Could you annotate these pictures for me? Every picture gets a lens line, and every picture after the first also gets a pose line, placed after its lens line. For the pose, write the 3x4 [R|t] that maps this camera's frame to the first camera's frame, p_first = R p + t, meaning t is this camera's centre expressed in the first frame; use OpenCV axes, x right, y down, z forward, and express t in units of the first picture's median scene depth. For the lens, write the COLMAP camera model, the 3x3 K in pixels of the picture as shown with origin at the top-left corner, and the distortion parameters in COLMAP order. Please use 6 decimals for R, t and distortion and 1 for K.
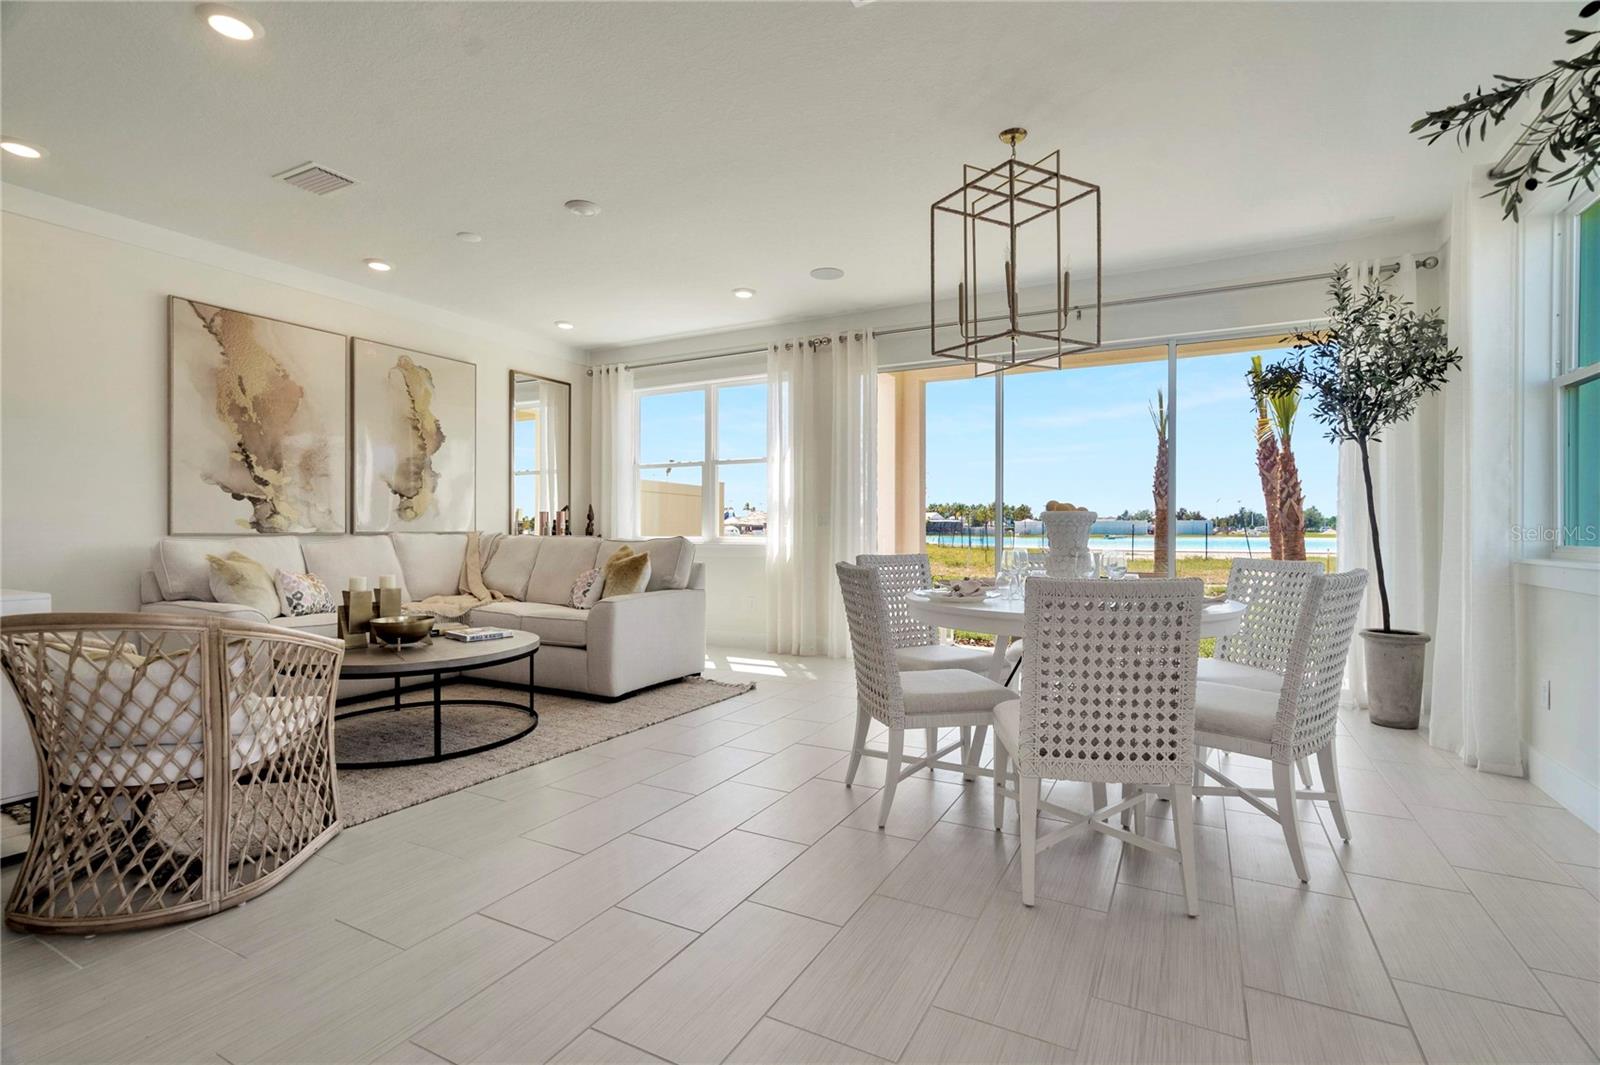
lens RADIAL K [[726.2, 0, 796.8], [0, 726.2, 532.7], [0, 0, 1]] dist [-0.003660, 0.002771]
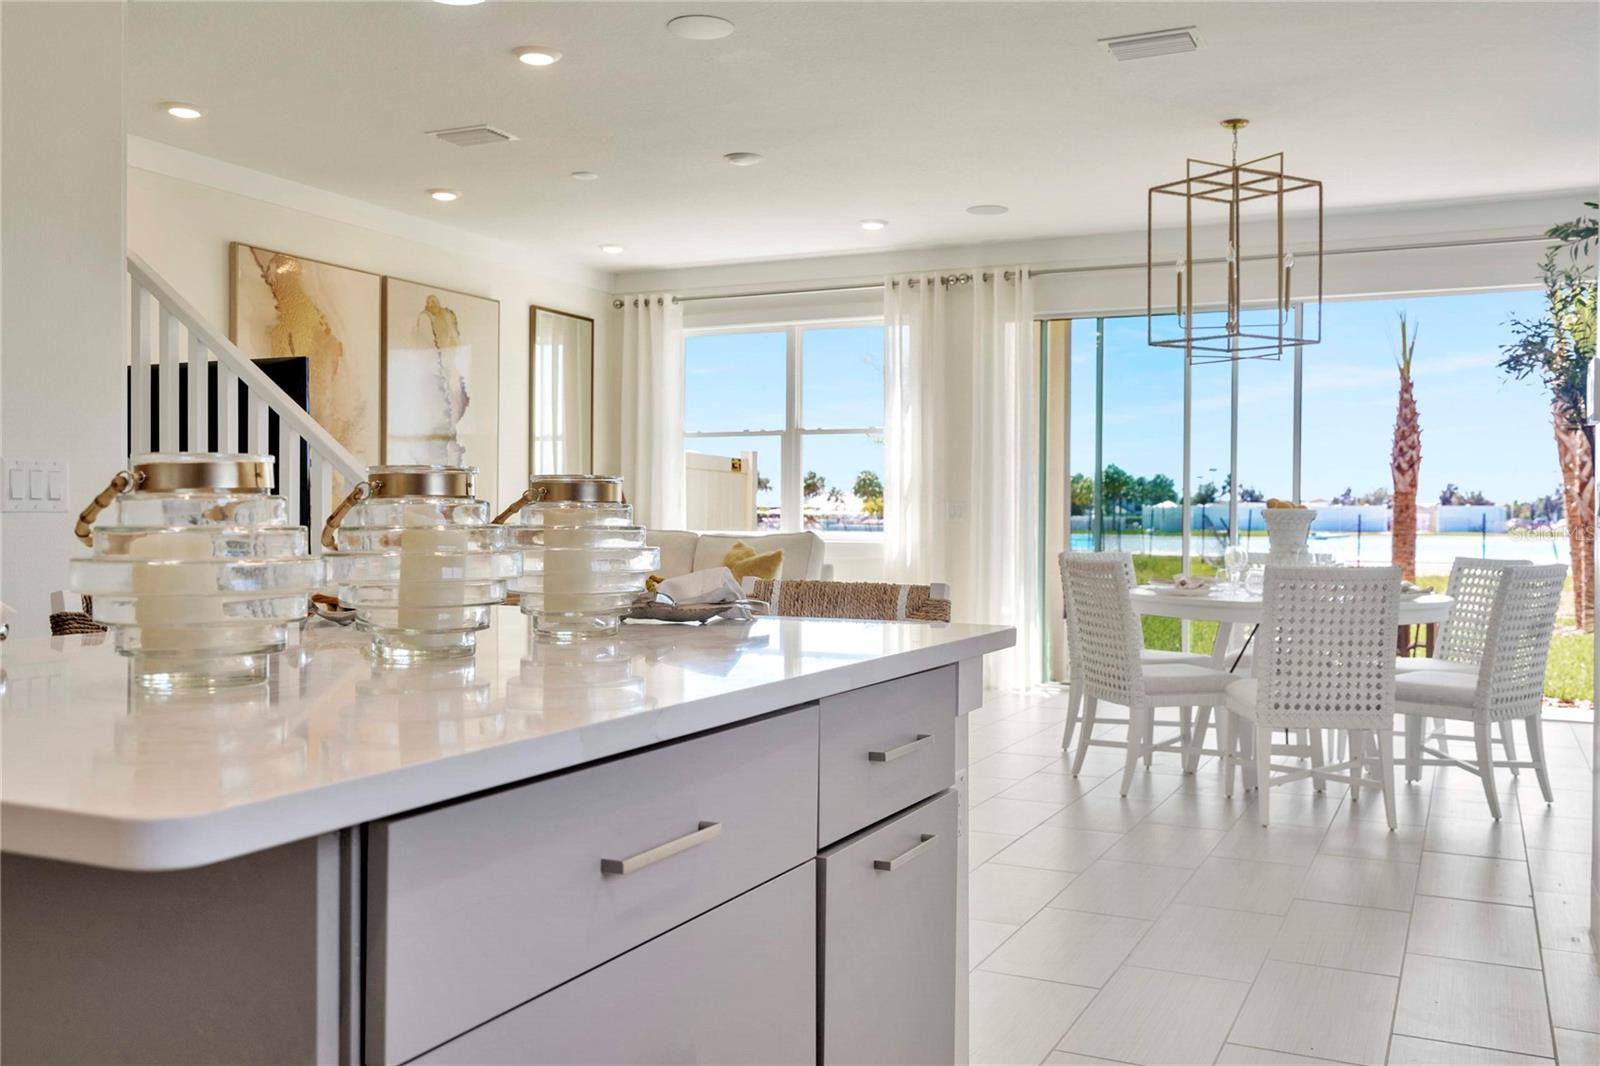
lens RADIAL K [[1389.6, 0, 798.7], [0, 1389.6, 534.8], [0, 0, 1]] dist [0.020742, 0.002013]
pose [[0.998713, 0.004713, 0.050493, -0.247372], [-0.005069, 0.999963, 0.006922, -0.001775], [-0.050459, -0.007169, 0.998700, -0.552535]]
